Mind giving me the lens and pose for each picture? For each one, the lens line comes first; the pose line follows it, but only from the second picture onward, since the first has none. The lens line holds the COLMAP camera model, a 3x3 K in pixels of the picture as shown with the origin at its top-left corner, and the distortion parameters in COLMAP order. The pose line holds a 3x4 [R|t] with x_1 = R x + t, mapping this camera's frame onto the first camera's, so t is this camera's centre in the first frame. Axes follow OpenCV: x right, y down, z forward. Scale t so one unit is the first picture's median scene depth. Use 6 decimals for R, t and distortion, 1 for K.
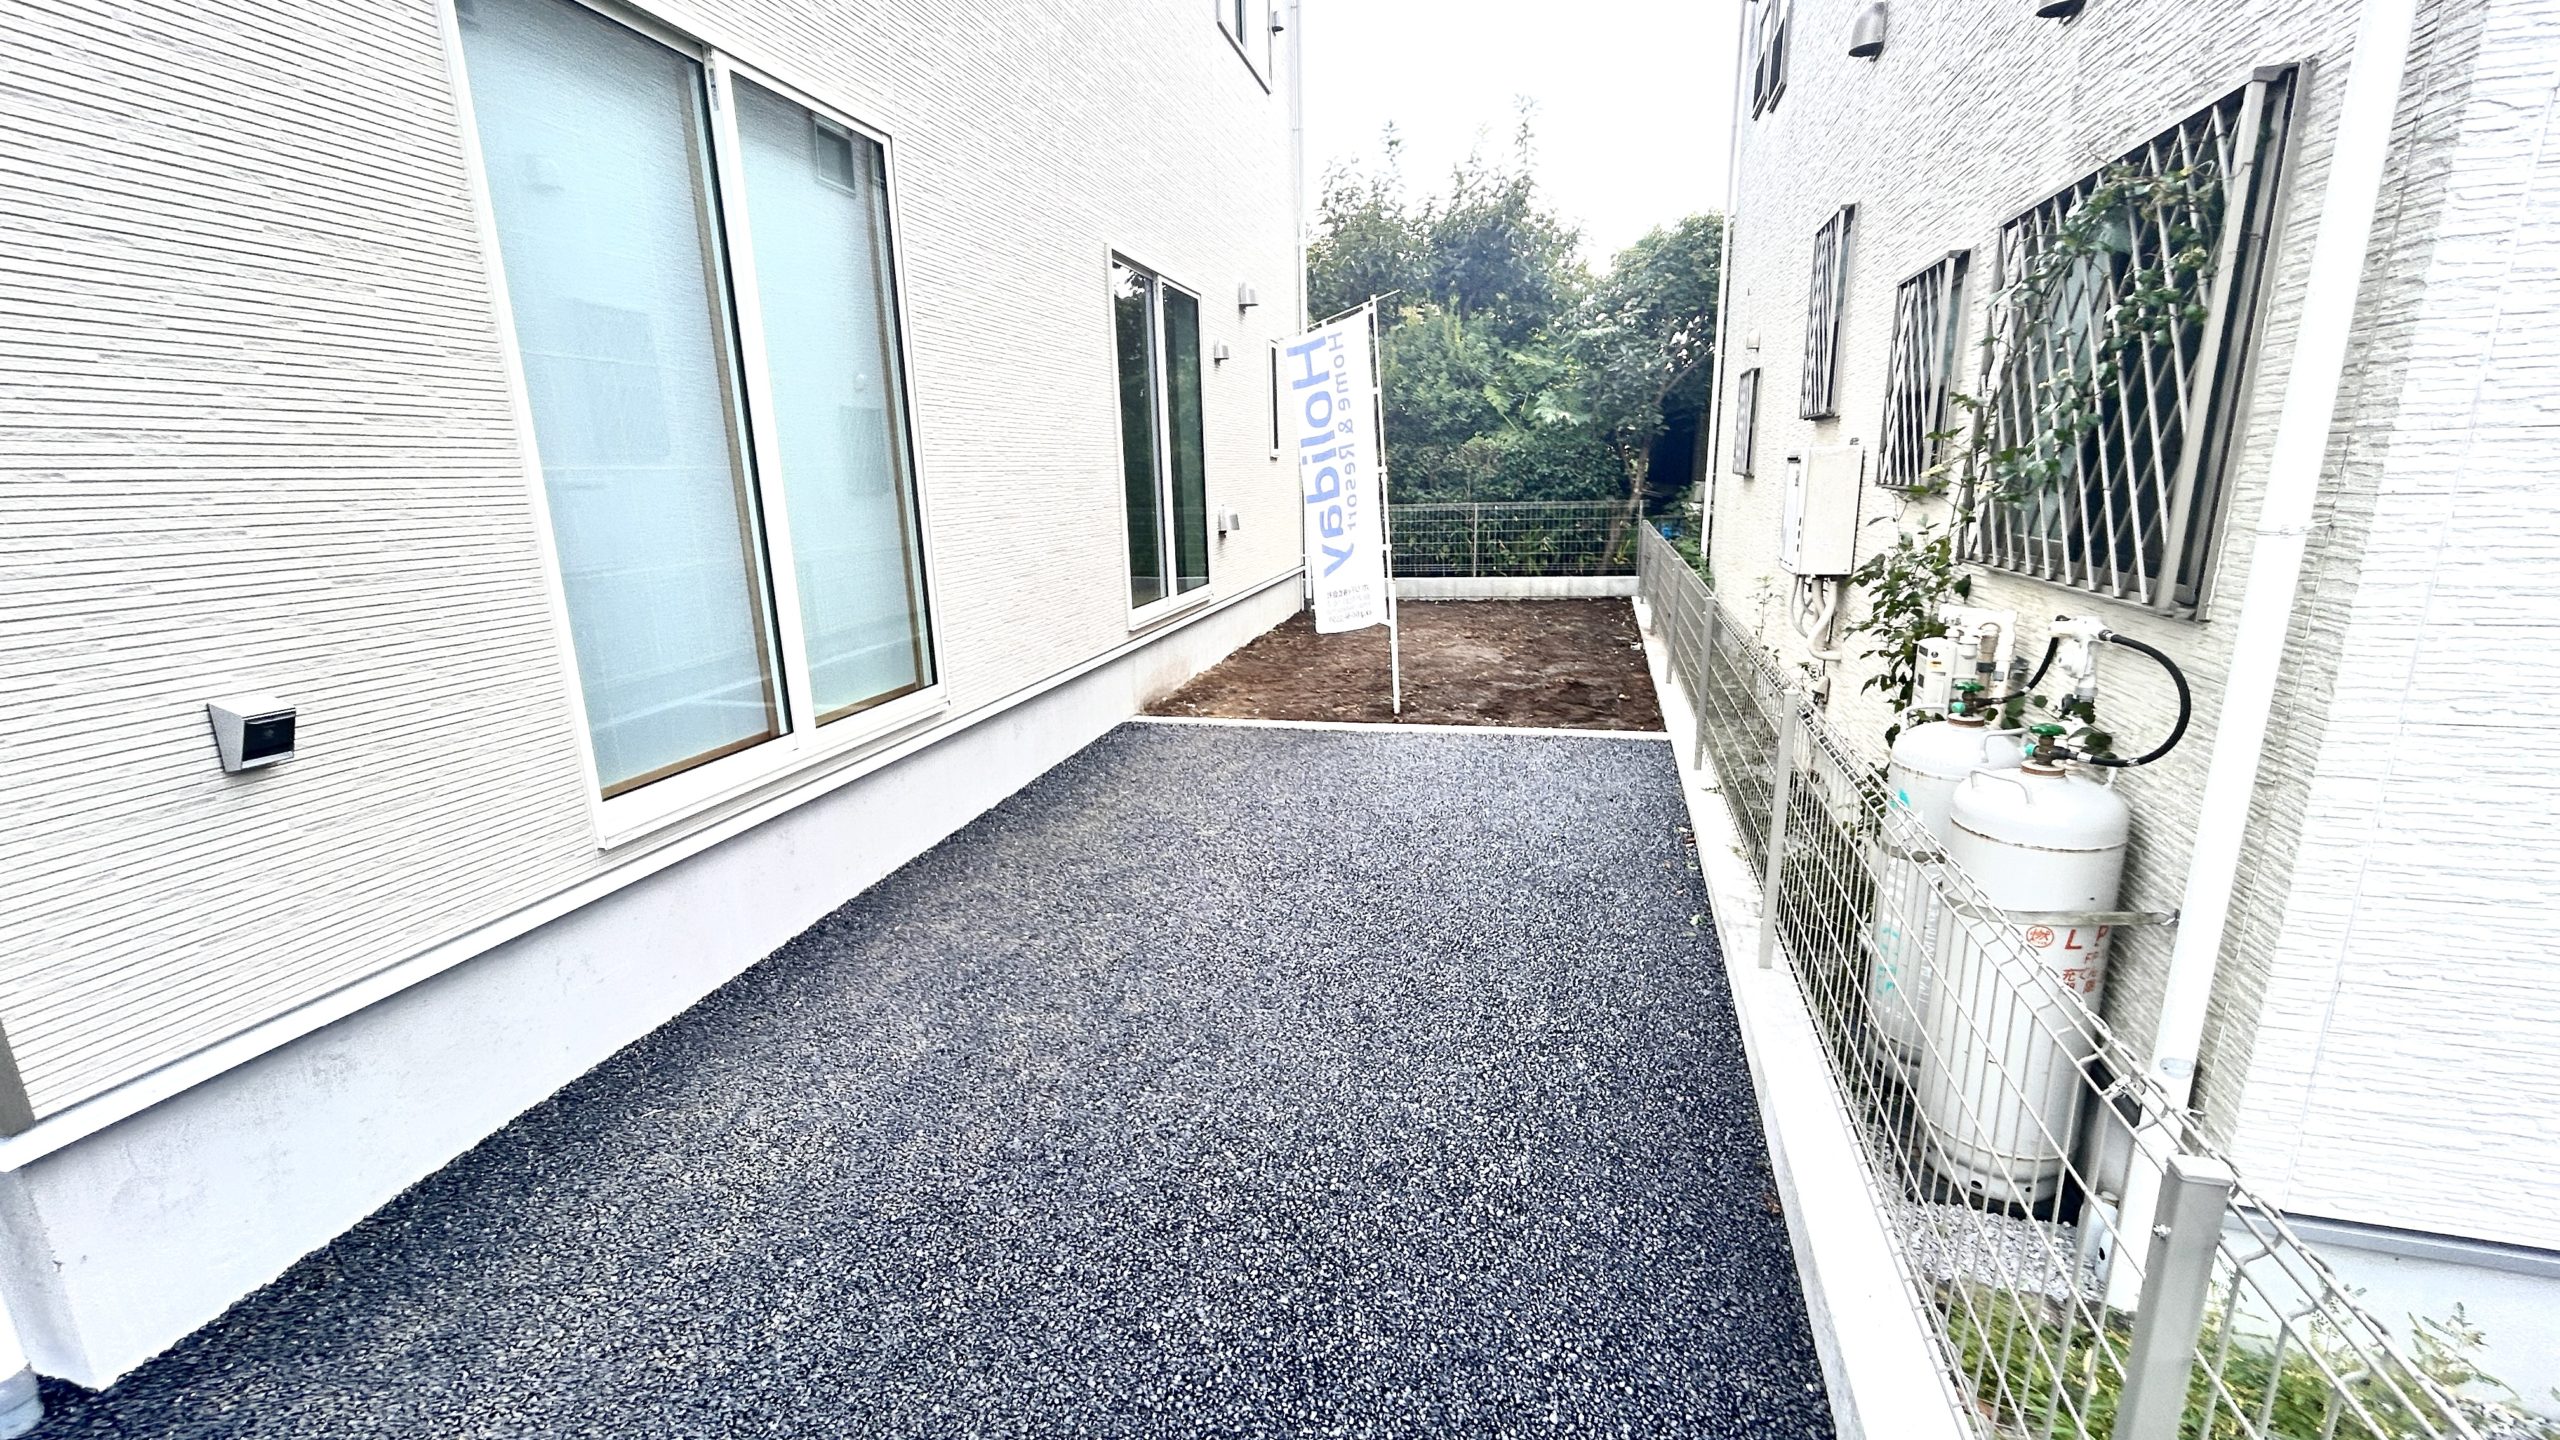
lens RADIAL K [[1042.6, 0, 1280.0], [0, 1042.6, 720.0], [0, 0, 1]] dist [-0.001325, 0.002455]
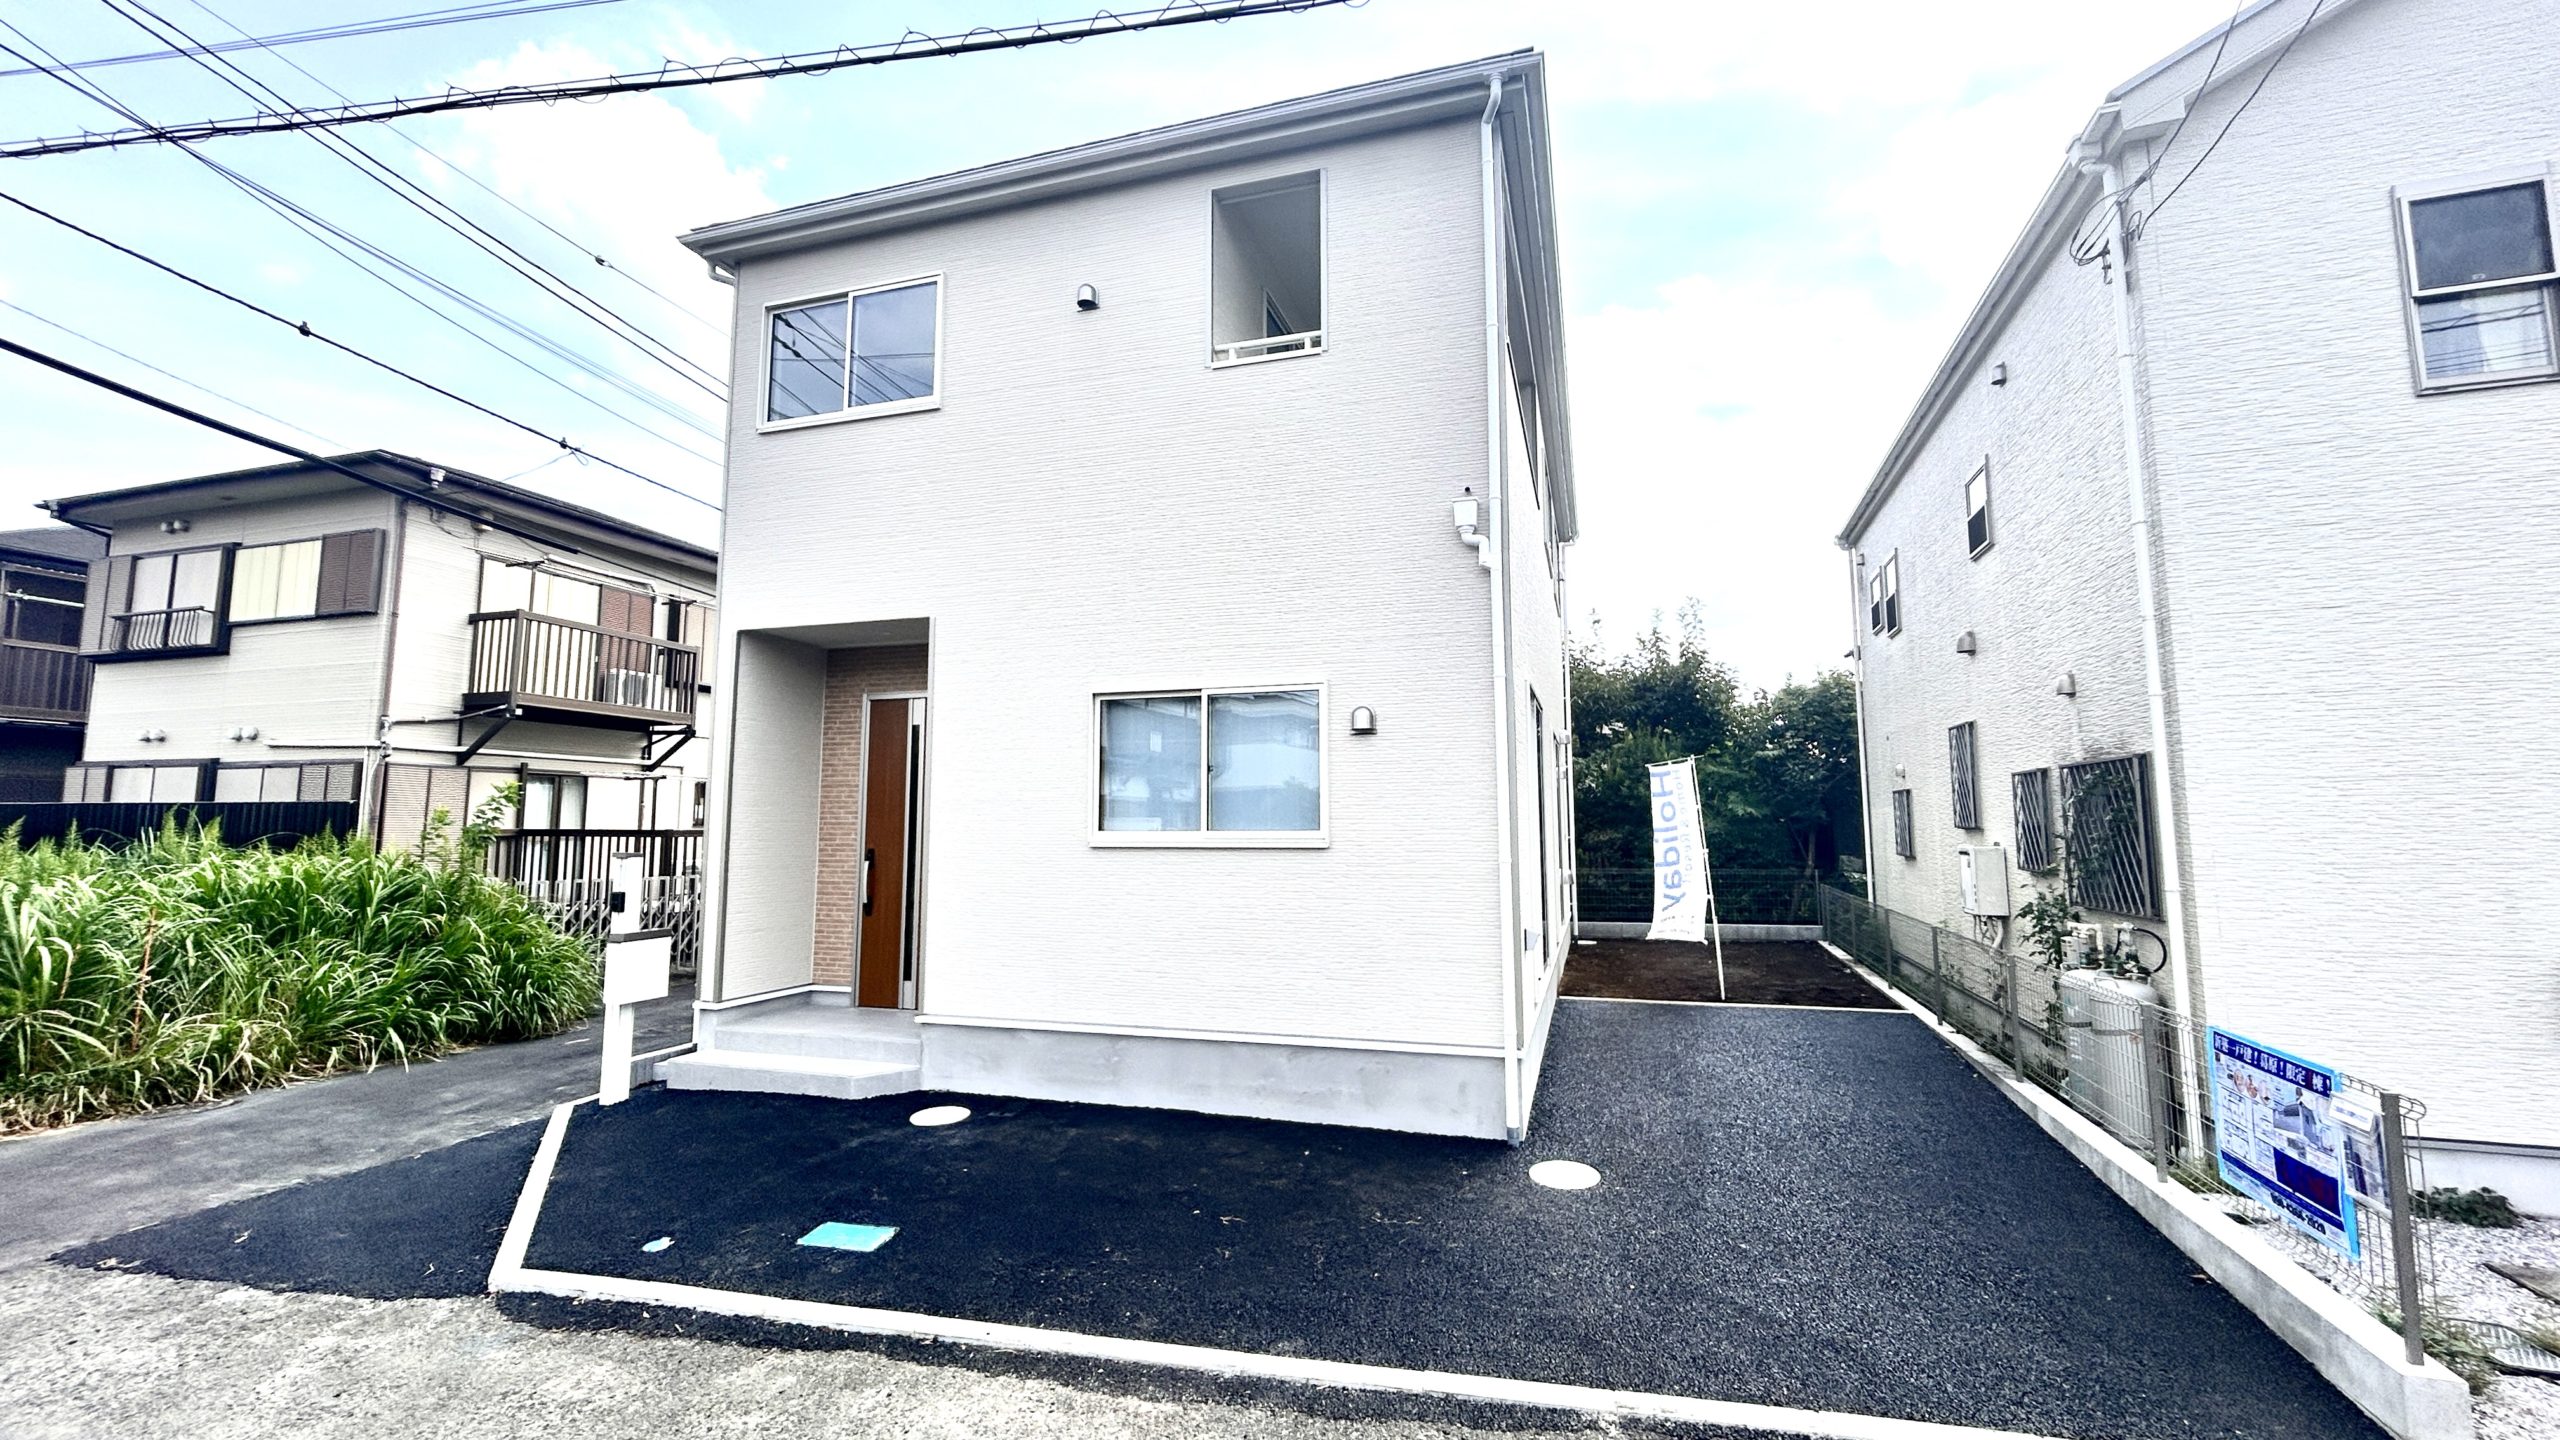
lens RADIAL K [[1042.6, 0, 1280.0], [0, 1042.6, 720.0], [0, 0, 1]] dist [-0.001325, 0.002455]
pose [[0.997636, 0.016318, -0.066754, -0.766496], [-0.037474, 0.943437, -0.329426, 0.233340], [0.057603, 0.331149, 0.941819, -1.138855]]
